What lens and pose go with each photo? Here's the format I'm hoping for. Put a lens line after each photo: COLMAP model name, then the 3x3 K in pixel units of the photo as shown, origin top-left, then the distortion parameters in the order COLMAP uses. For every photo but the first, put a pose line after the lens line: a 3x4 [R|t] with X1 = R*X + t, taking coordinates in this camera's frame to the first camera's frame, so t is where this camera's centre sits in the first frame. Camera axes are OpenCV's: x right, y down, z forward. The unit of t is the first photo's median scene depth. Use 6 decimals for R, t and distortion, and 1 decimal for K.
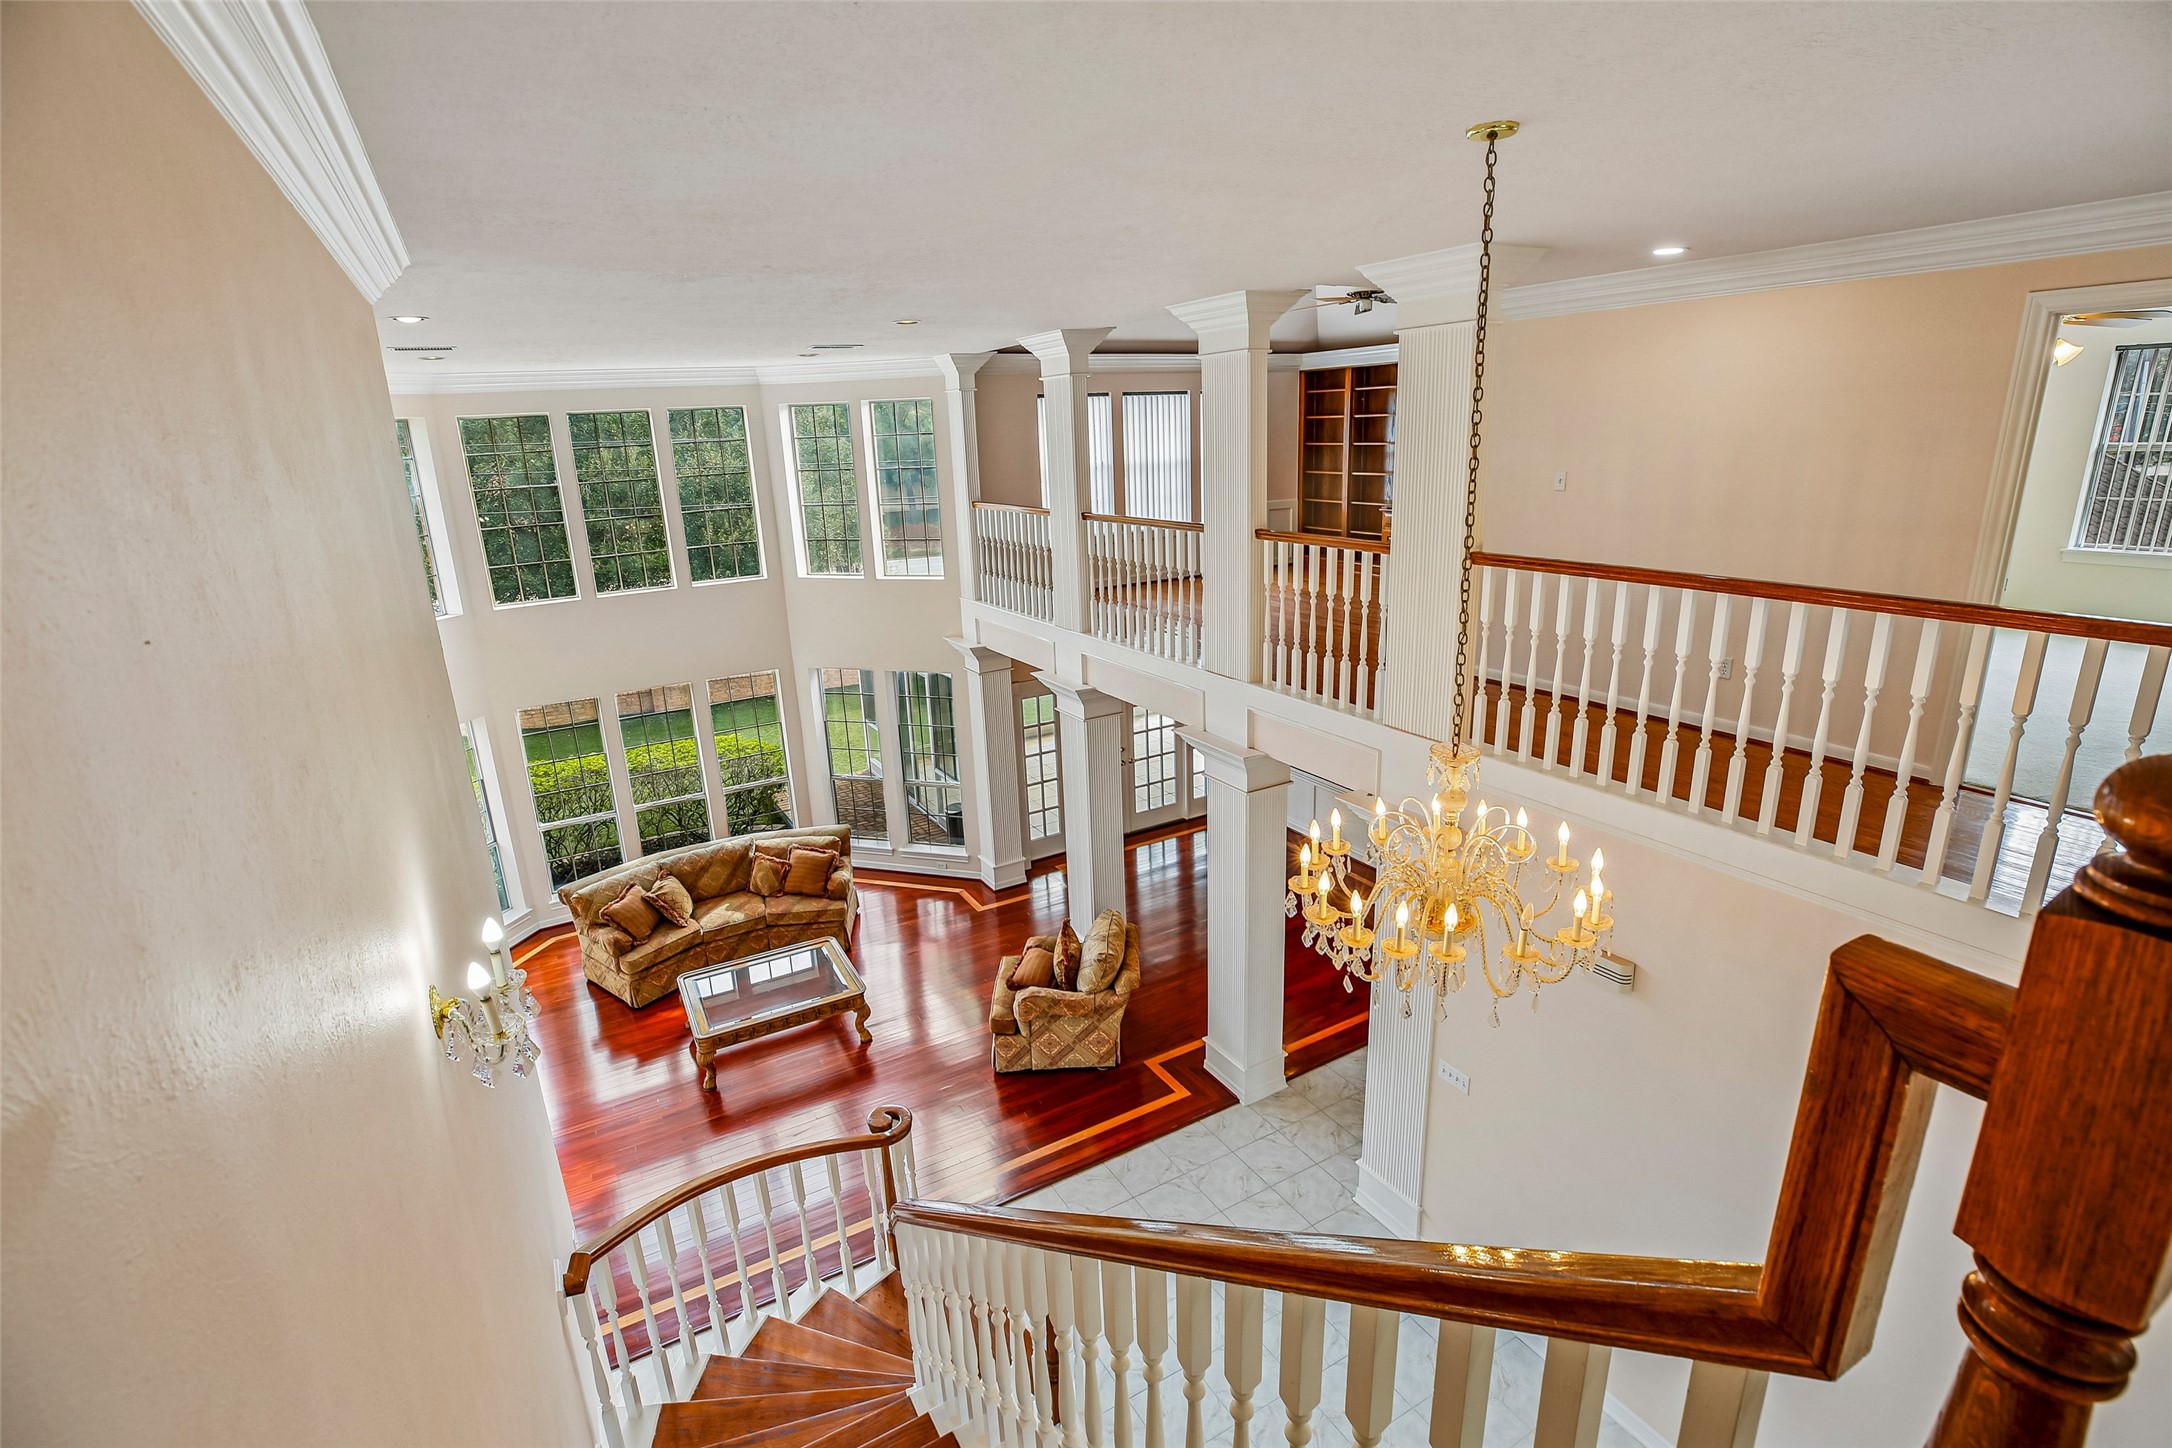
lens RADIAL K [[1023.0, 0, 1091.8], [0, 1023.0, 746.1], [0, 0, 1]] dist [-0.018980, 0.001618]
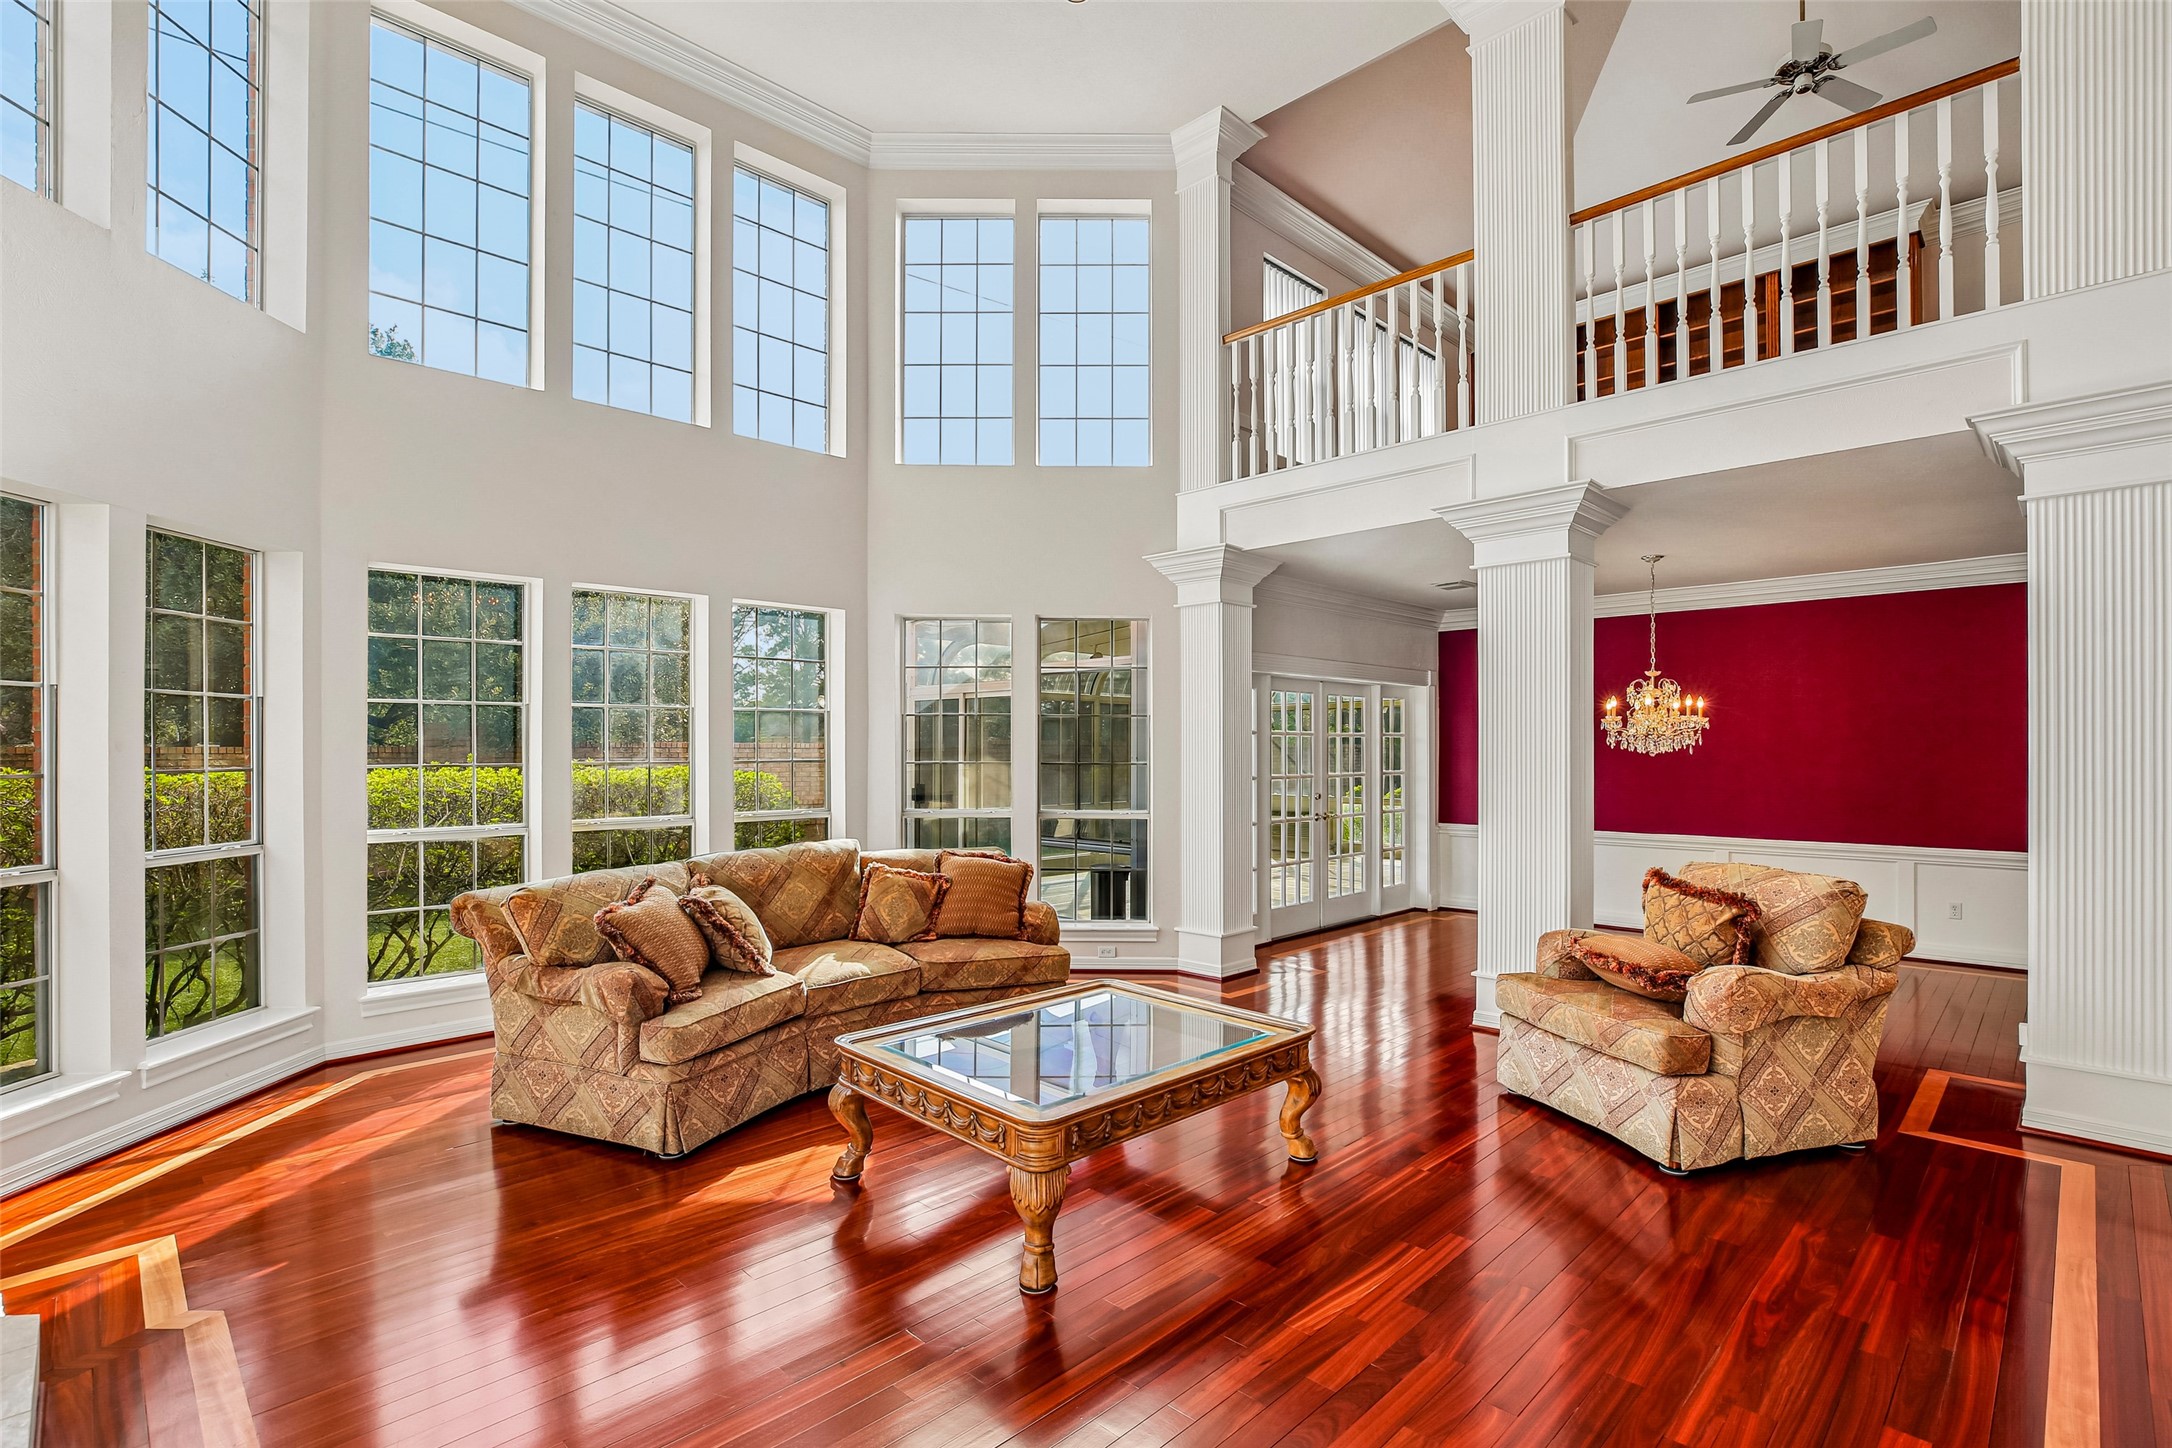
lens RADIAL K [[1023.0, 0, 1091.8], [0, 1023.0, 746.1], [0, 0, 1]] dist [-0.018980, 0.001618]
pose [[0.958435, 0.047631, 0.281306, -0.395348], [0.042750, 0.950860, -0.306654, 0.225540], [-0.282089, 0.305934, 0.909302, 0.519688]]
